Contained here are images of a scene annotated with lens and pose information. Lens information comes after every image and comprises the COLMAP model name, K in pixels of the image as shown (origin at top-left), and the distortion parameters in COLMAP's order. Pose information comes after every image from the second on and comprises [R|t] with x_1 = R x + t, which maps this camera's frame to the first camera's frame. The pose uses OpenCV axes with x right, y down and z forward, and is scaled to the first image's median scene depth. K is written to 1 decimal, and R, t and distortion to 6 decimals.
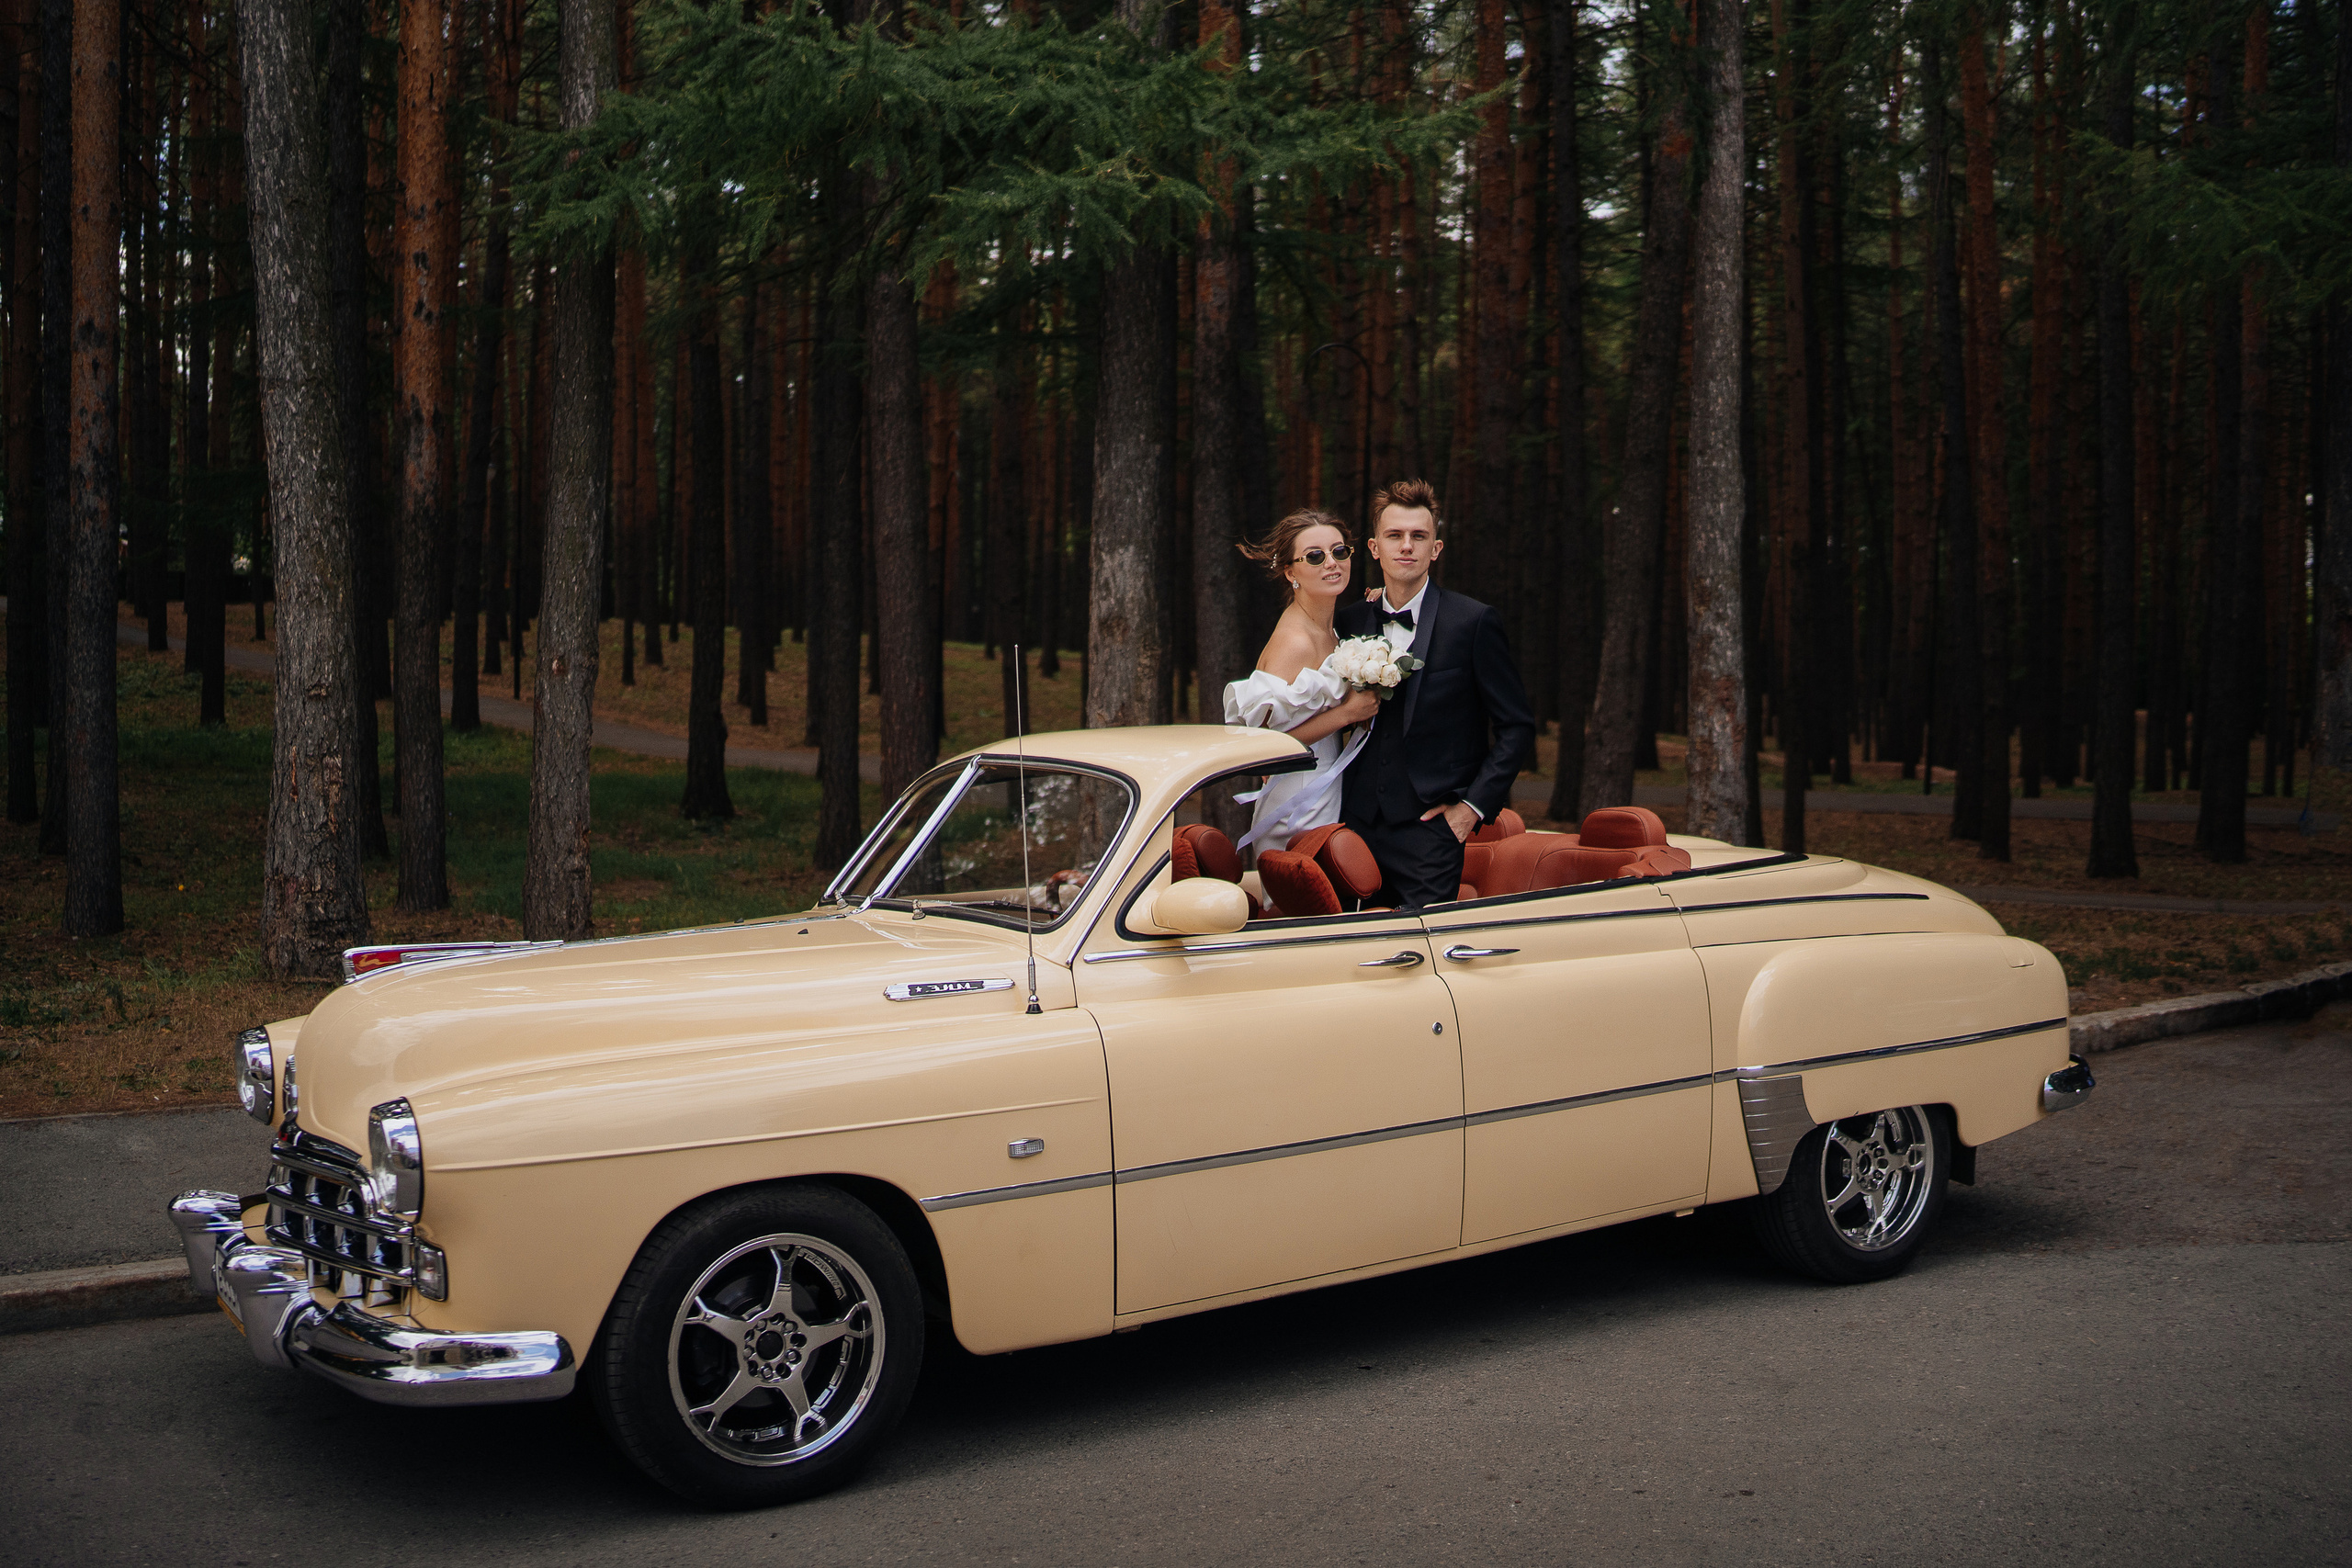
lens RADIAL K [[2337.8, 0, 1176.0], [0, 2337.8, 784.0], [0, 0, 1]] dist [-0.225471, 0.274472]
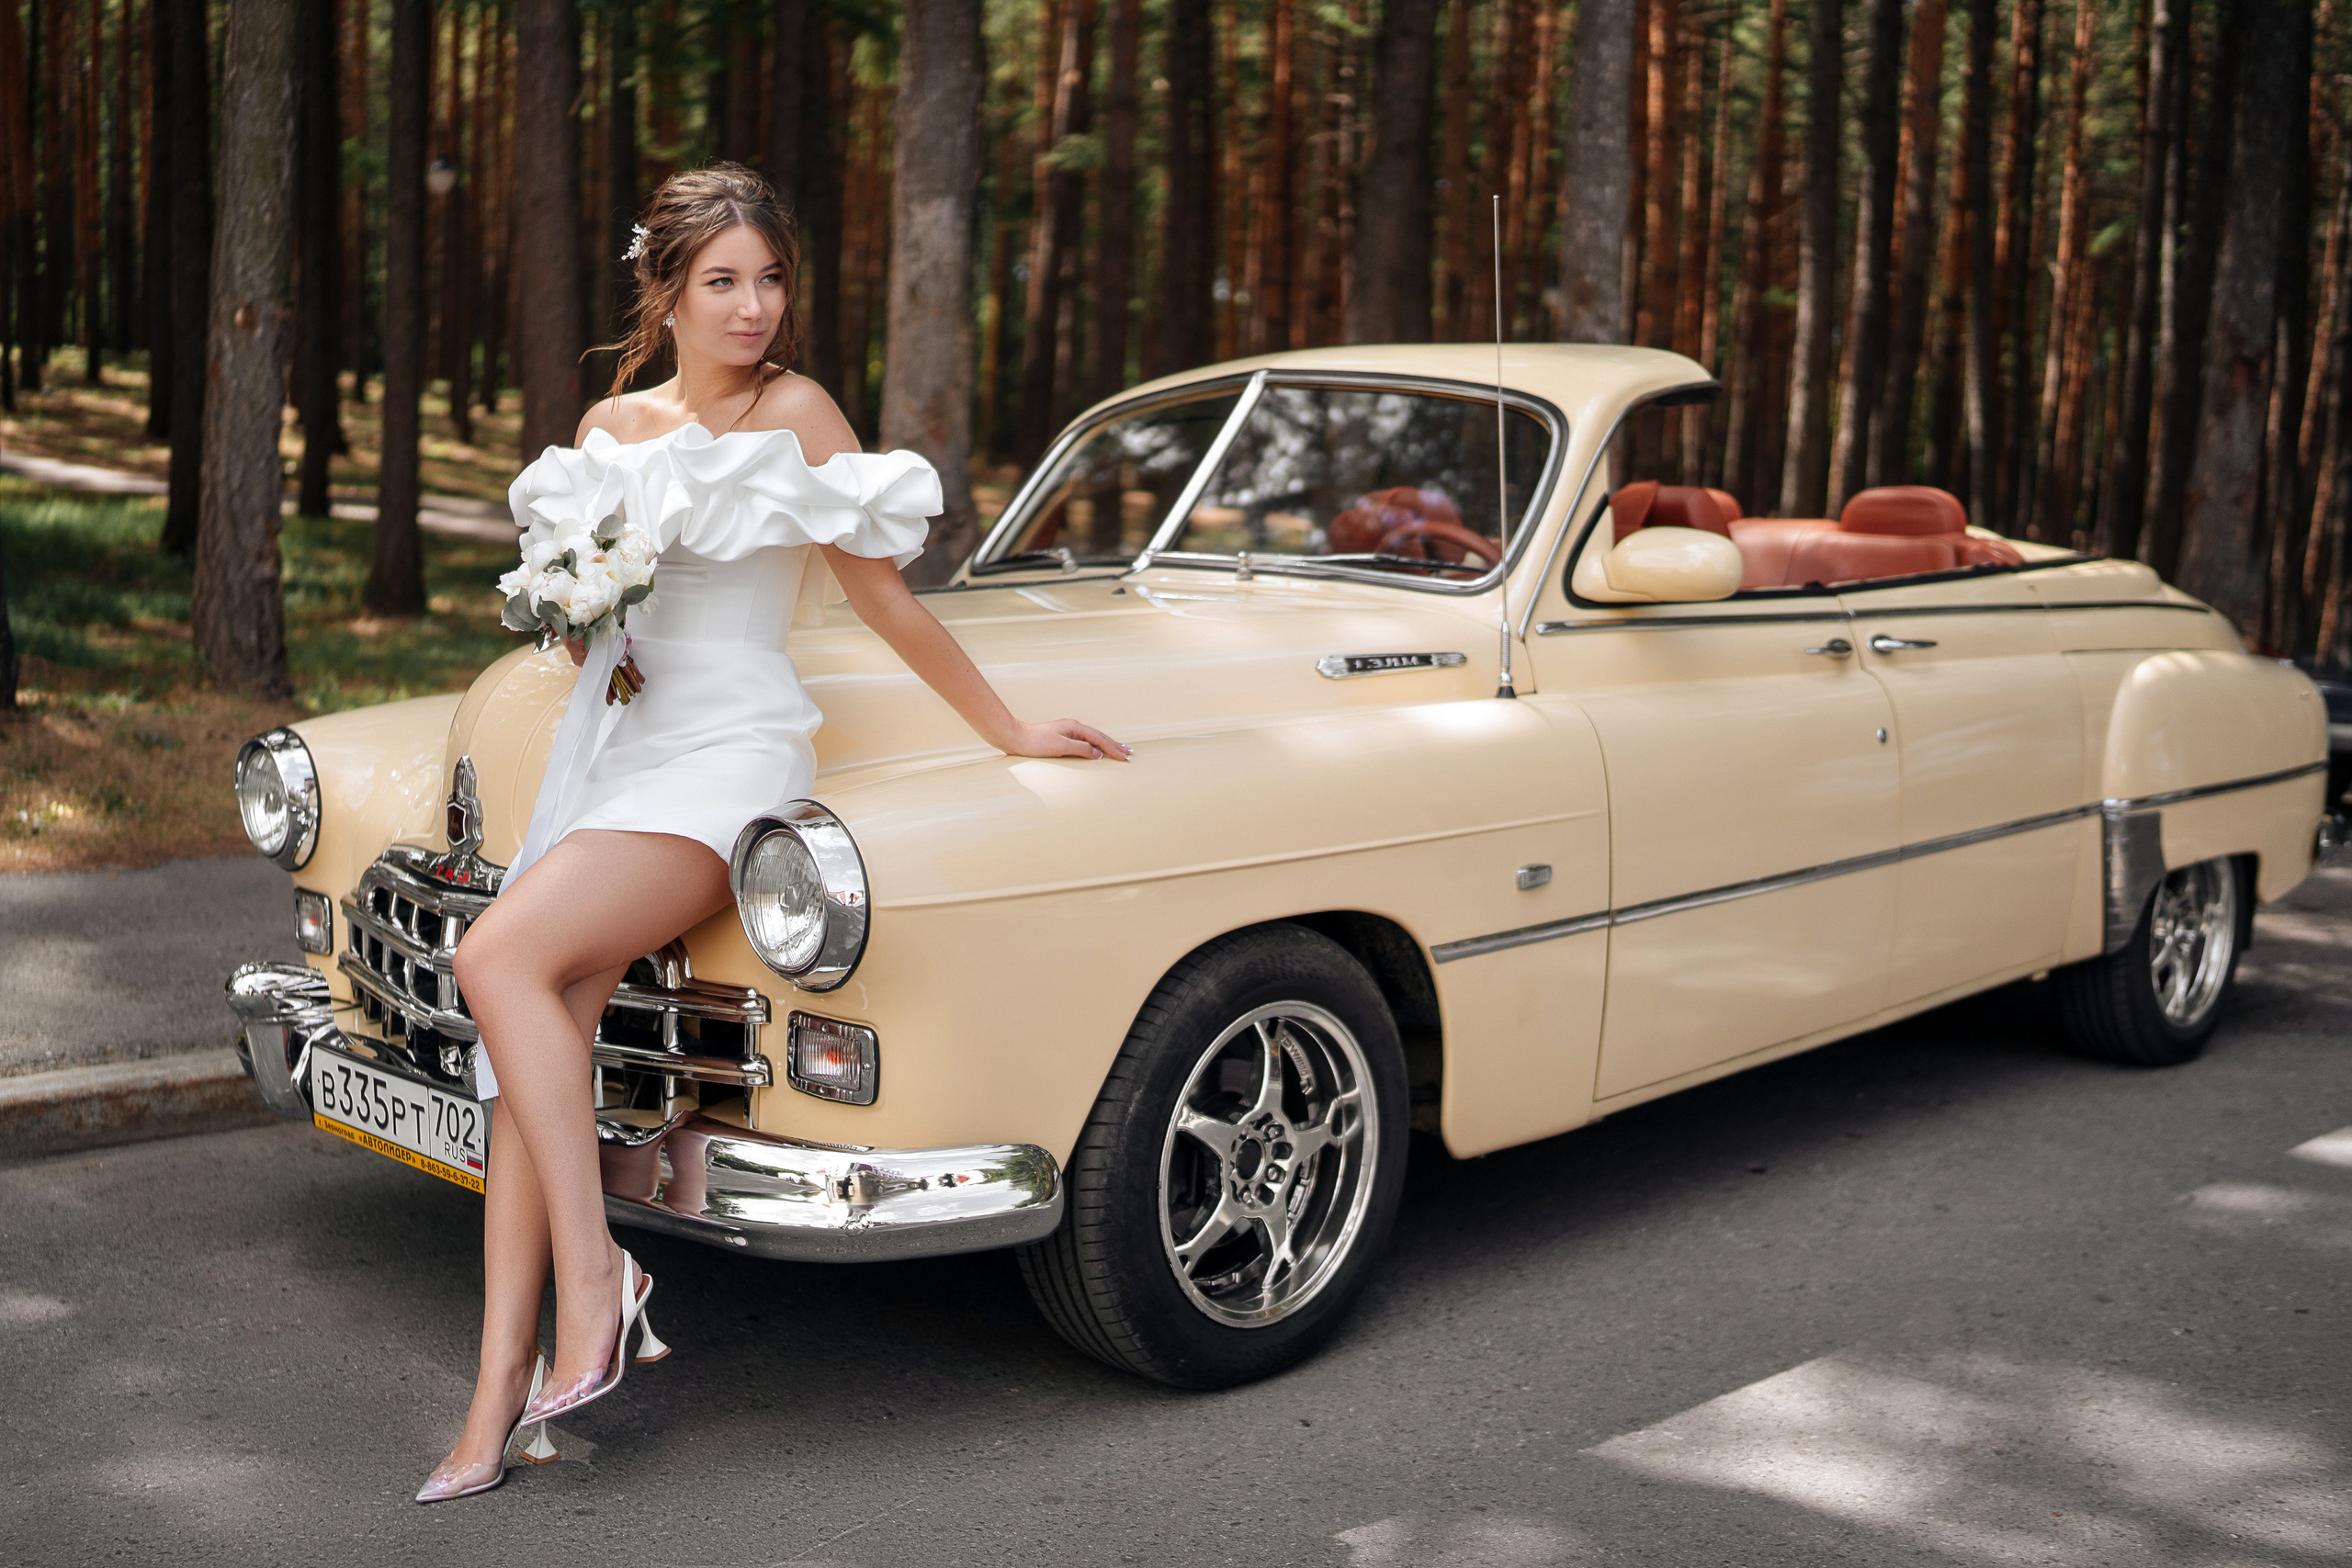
lens RADIAL K [[2574.9, 0, 1039.5], [0, 2574.9, 827.3], [0, 0, 1]] dist [-0.197269, 0.229357]
pose [[0.982957, 0.003183, 0.183810, -0.323828], [-0.022247, 0.994561, 0.101748, 0.055213], [-0.182487, -0.104103, 0.977681, 0.214280]]
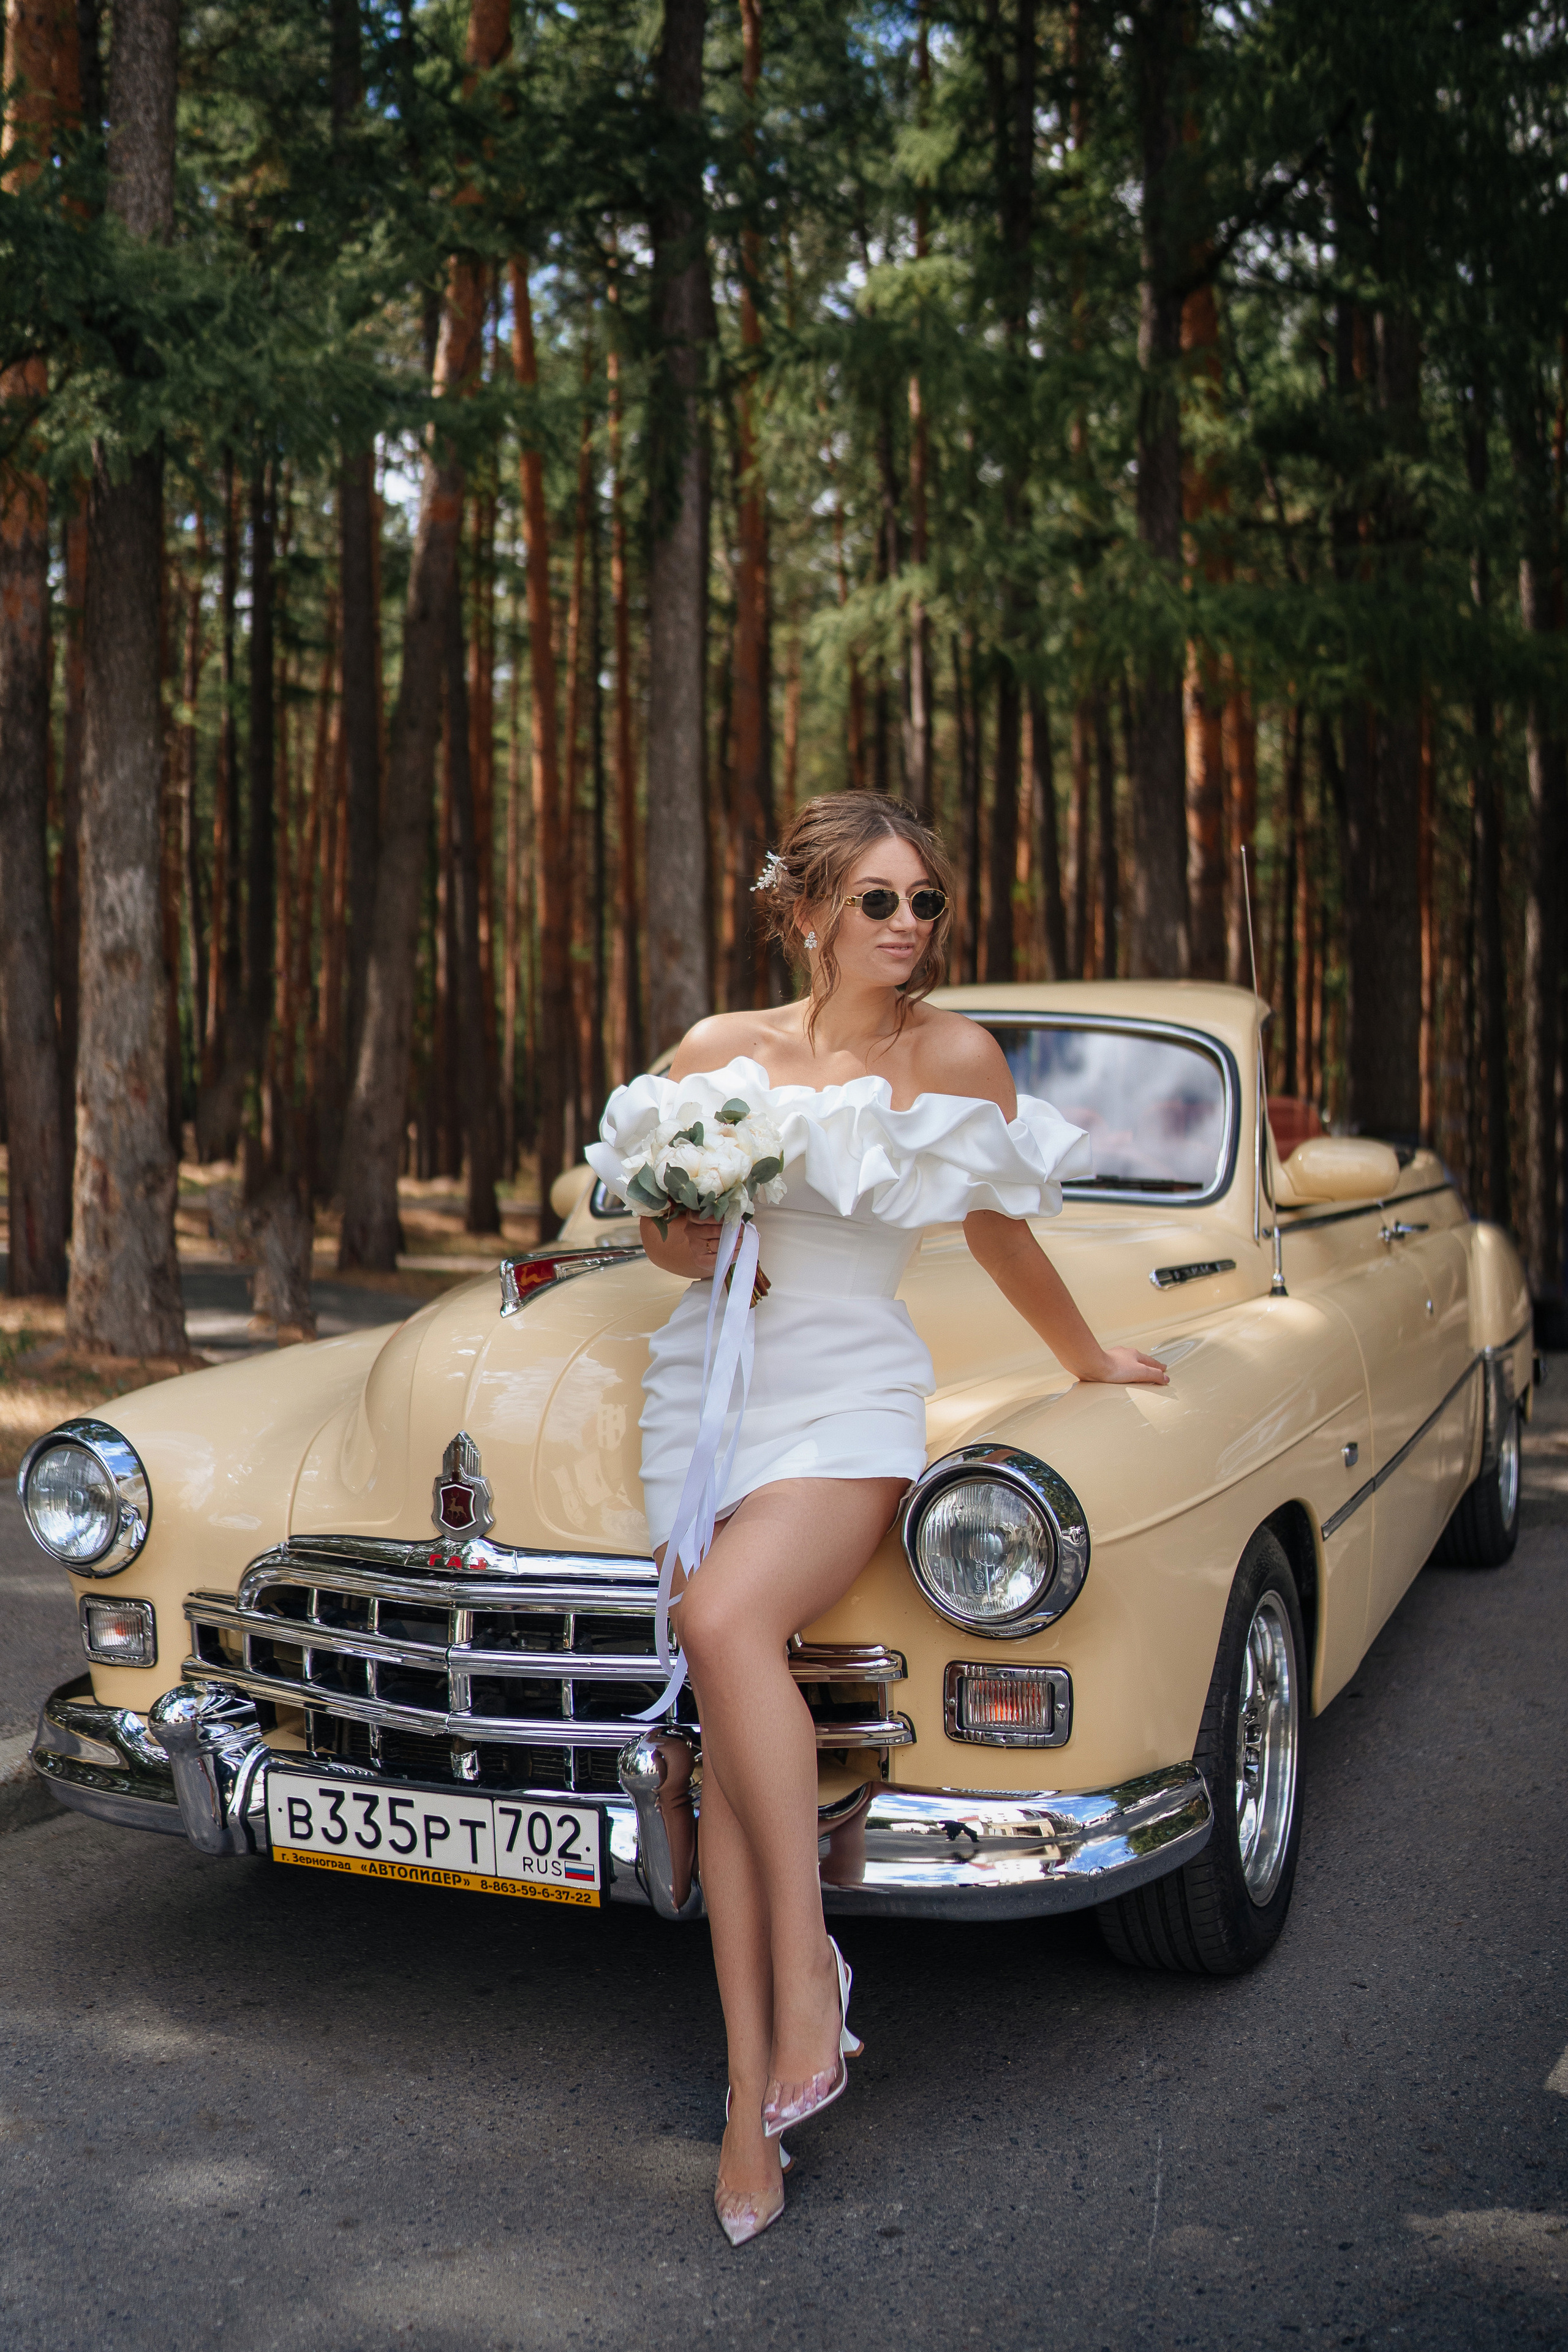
lens RADIAL K [[2271.8, 0, 785.1], [0, 2271.8, 1165.5], [0, 0, 1]] dist [-0.213138, 0.250776]
pose [[0.836900, -0.017435, 0.547078, -0.580407], [0.029070, 0.999498, -0.012617, 0.052850], [-0.546583, 0.026463, 0.836987, 0.398738]]
